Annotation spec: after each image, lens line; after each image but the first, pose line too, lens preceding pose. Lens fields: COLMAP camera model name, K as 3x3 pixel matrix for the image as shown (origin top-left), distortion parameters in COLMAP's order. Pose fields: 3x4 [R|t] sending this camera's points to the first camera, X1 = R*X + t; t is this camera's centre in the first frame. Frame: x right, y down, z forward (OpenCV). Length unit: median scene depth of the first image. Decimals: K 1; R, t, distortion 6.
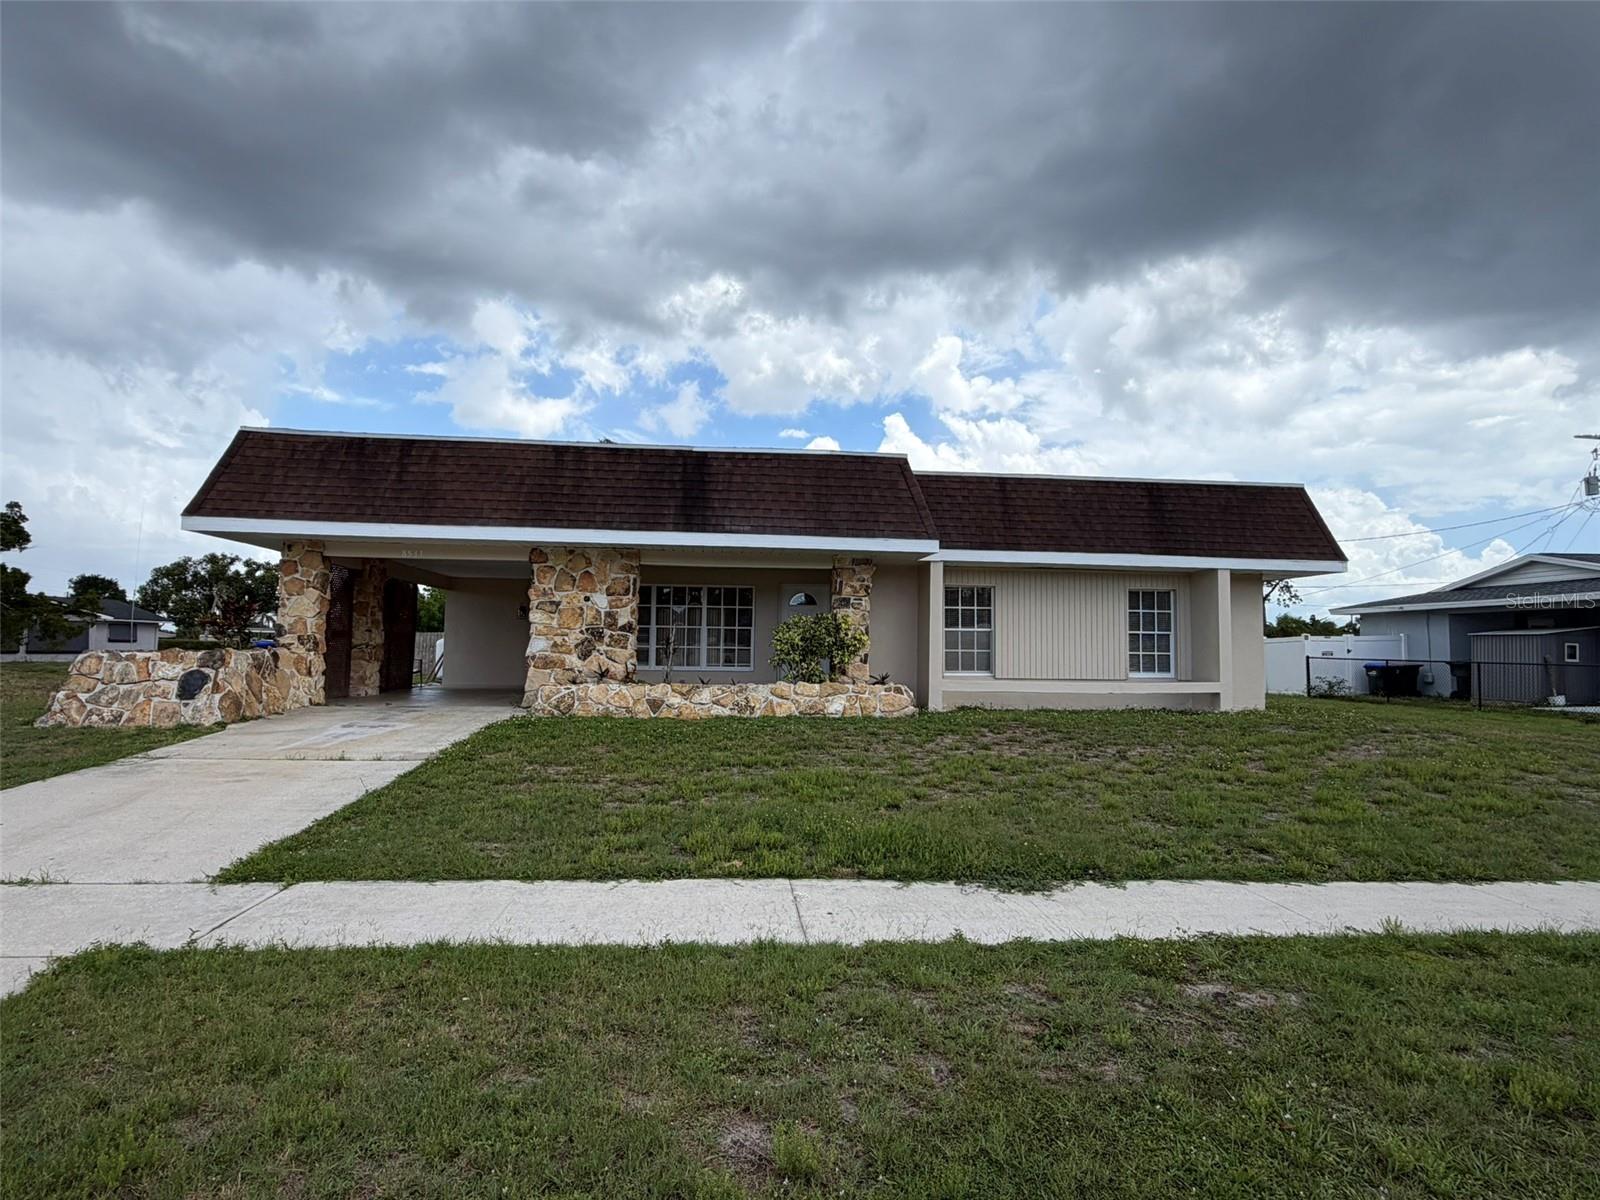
lens RADIAL K [[834.8, 0, 801.3], [0, 834.8, 598.6], [0, 0, 1]] dist [-0.016352, 0.001019]
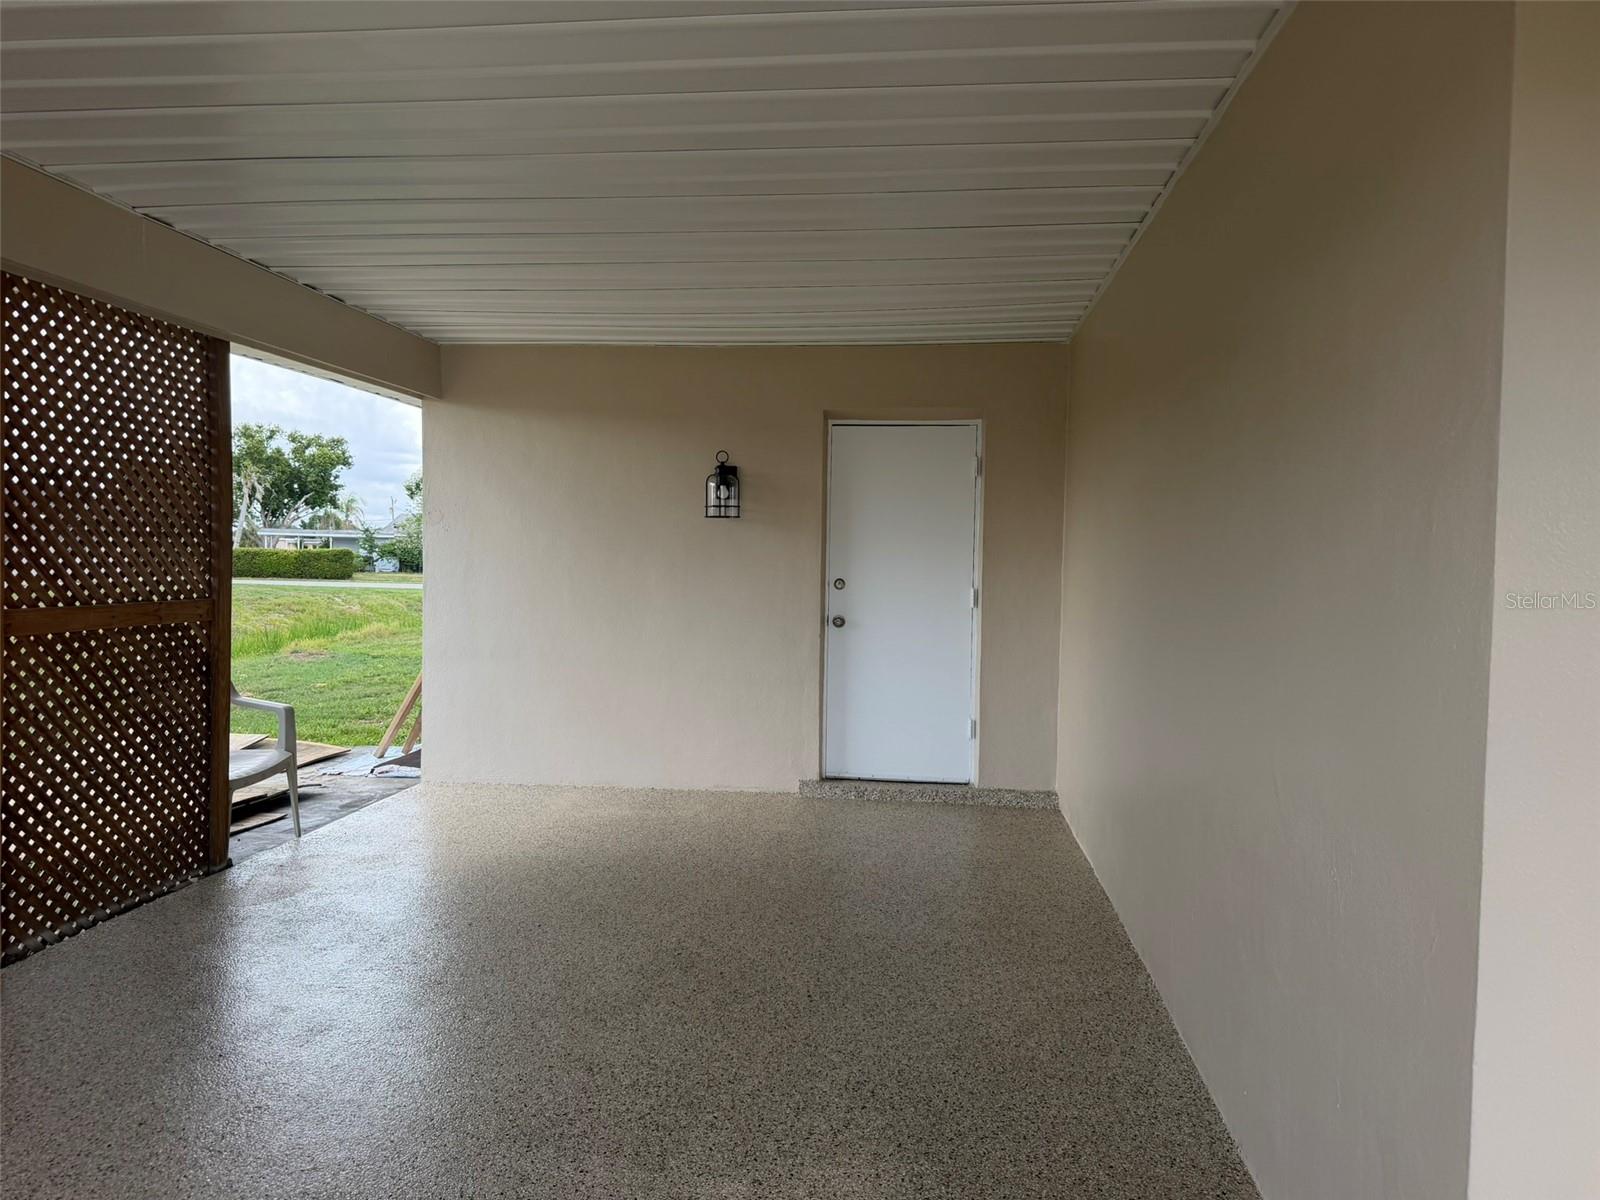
lens RADIAL K [[1094.7, 0, 801.0], [0, 1094.7, 600.0], [0, 0, 1]] dist [-0.000803, 0.000023]
pose [[0.979674, 0.007745, -0.200446, -0.061439], [0.013257, 0.994570, 0.103221, 0.003817], [0.200157, -0.103780, 0.974252, 0.171533]]
